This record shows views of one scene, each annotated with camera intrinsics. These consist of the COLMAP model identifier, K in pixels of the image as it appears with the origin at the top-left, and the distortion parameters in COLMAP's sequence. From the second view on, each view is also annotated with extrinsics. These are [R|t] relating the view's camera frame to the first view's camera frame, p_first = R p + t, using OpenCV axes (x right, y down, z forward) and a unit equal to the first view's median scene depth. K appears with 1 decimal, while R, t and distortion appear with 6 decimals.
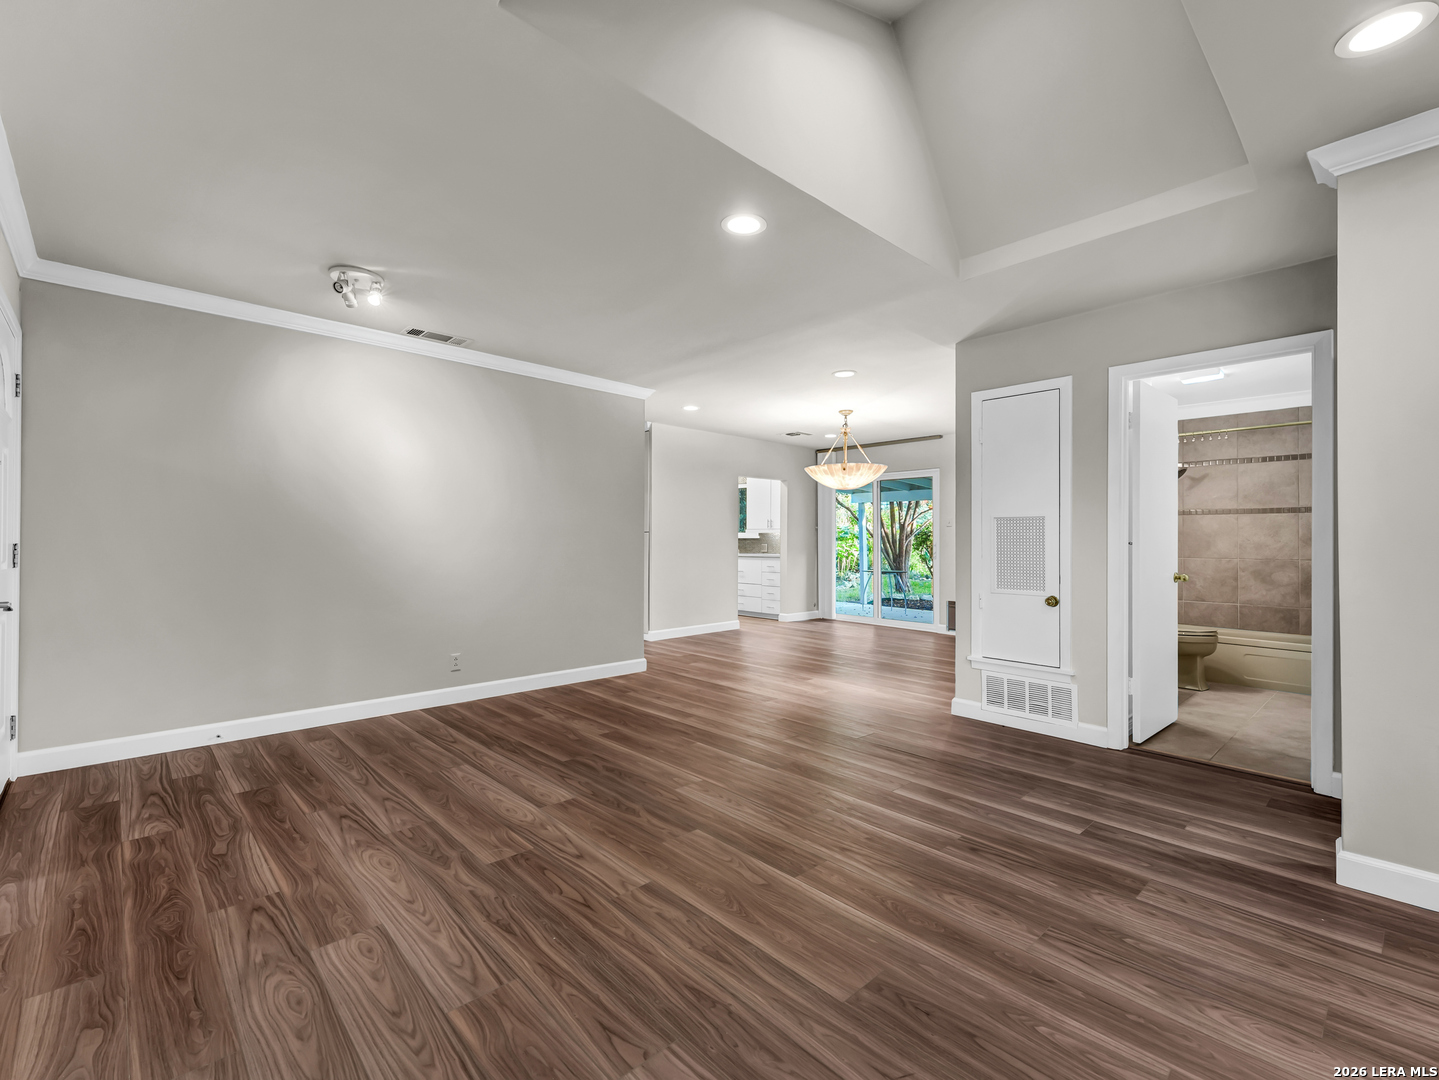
lens RADIAL K [[643.0, 0, 715.0], [0, 643.0, 536.1], [0, 0, 1]] dist [0.027352, -0.009537]
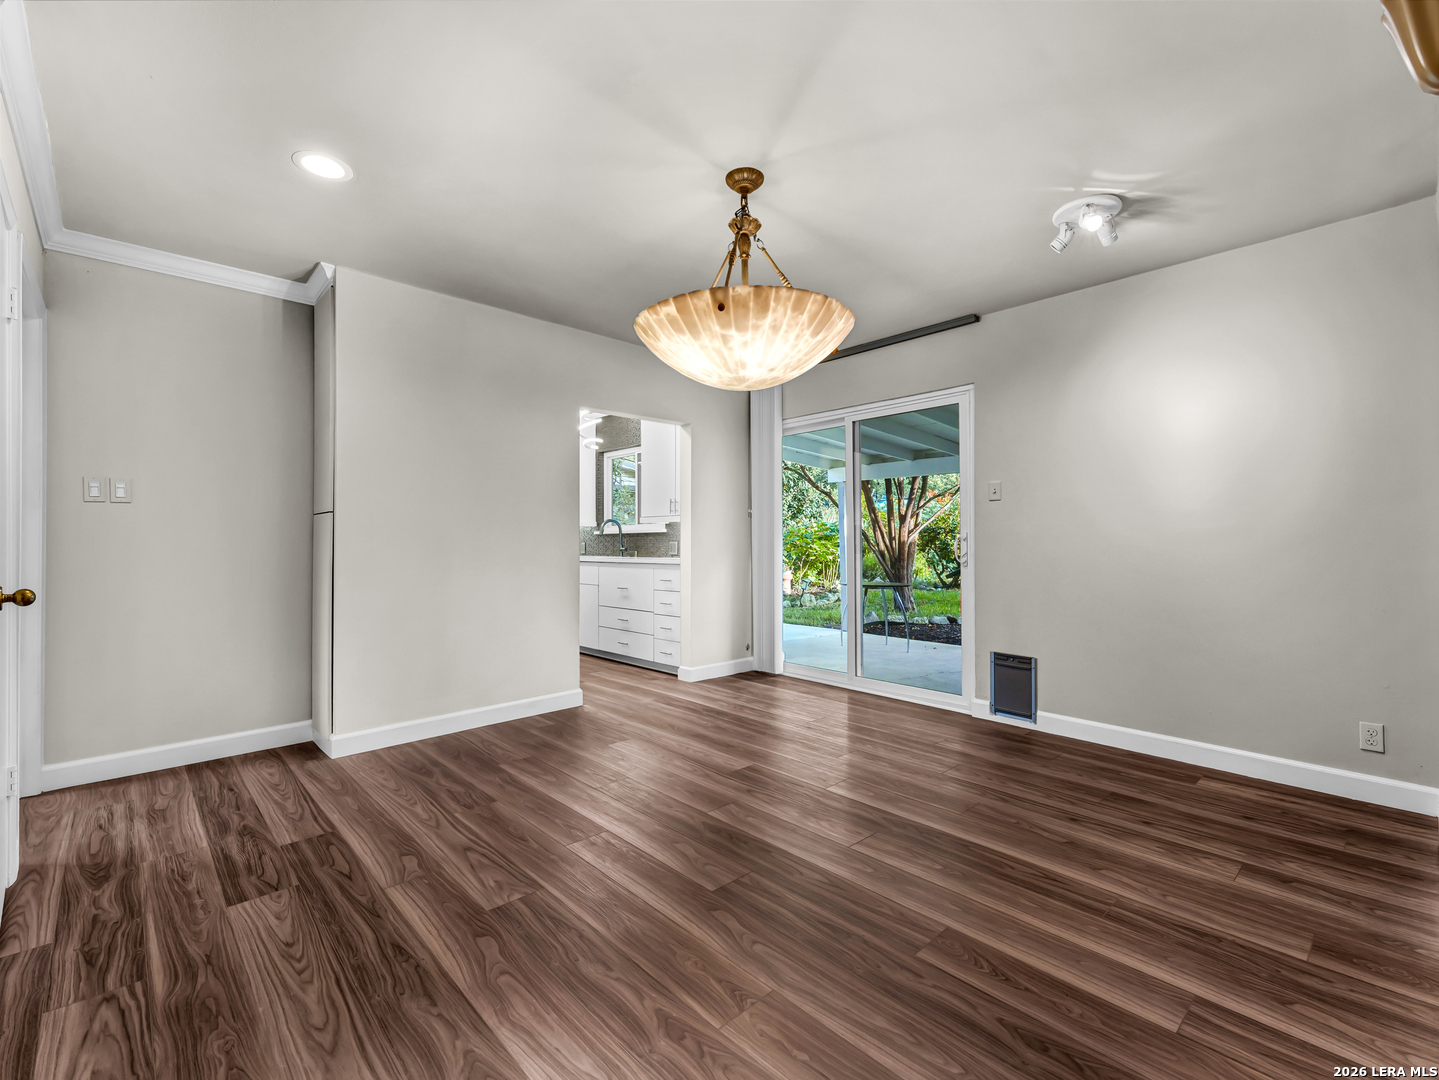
lens RADIAL K [[633.7, 0, 719.5], [0, 633.7, 540.0], [0, 0, 1]] dist [0.025852, -0.009629]
pose [[0.999984, -0.005376, -0.001871, 0.196181], [0.005376, 0.999986, -0.000315, 0.018491], [0.001873, 0.000305, 0.999998, 0.654501]]
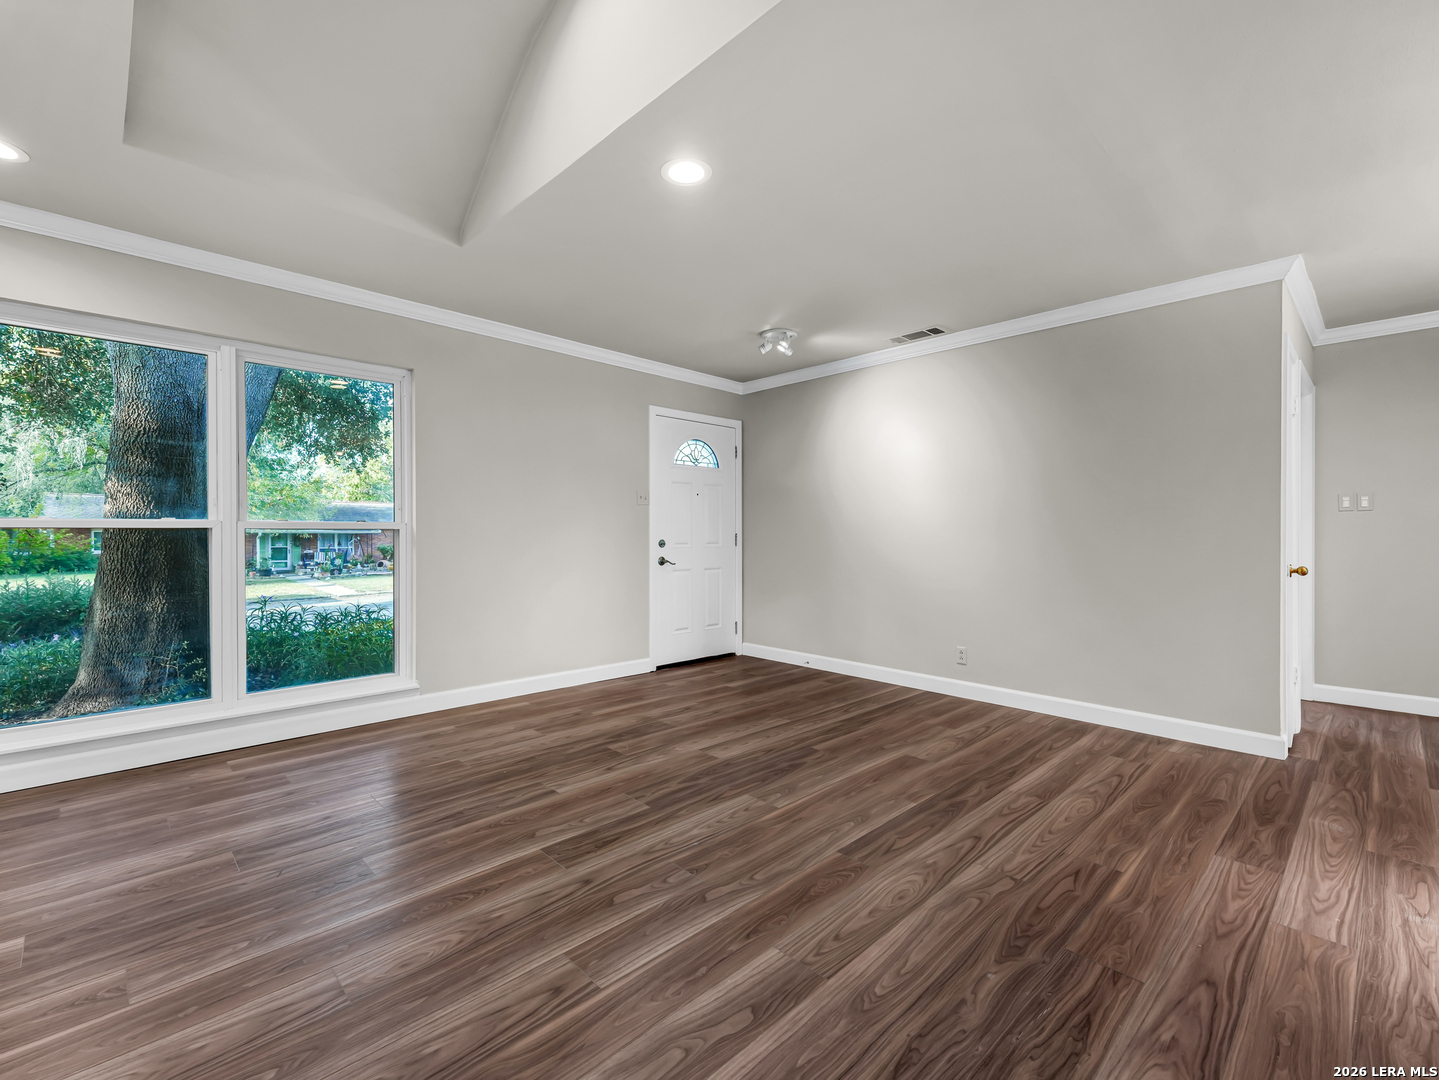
lens RADIAL K [[643.0, 0, 715.0], [0, 643.0, 536.1], [0, 0, 1]] dist [0.027352, -0.009537]
pose [[0.015360, -0.001961, -0.999880, 0.414300], [0.007748, 0.999968, -0.001842, 0.010540], [0.999852, -0.007719, 0.015375, 0.451230]]
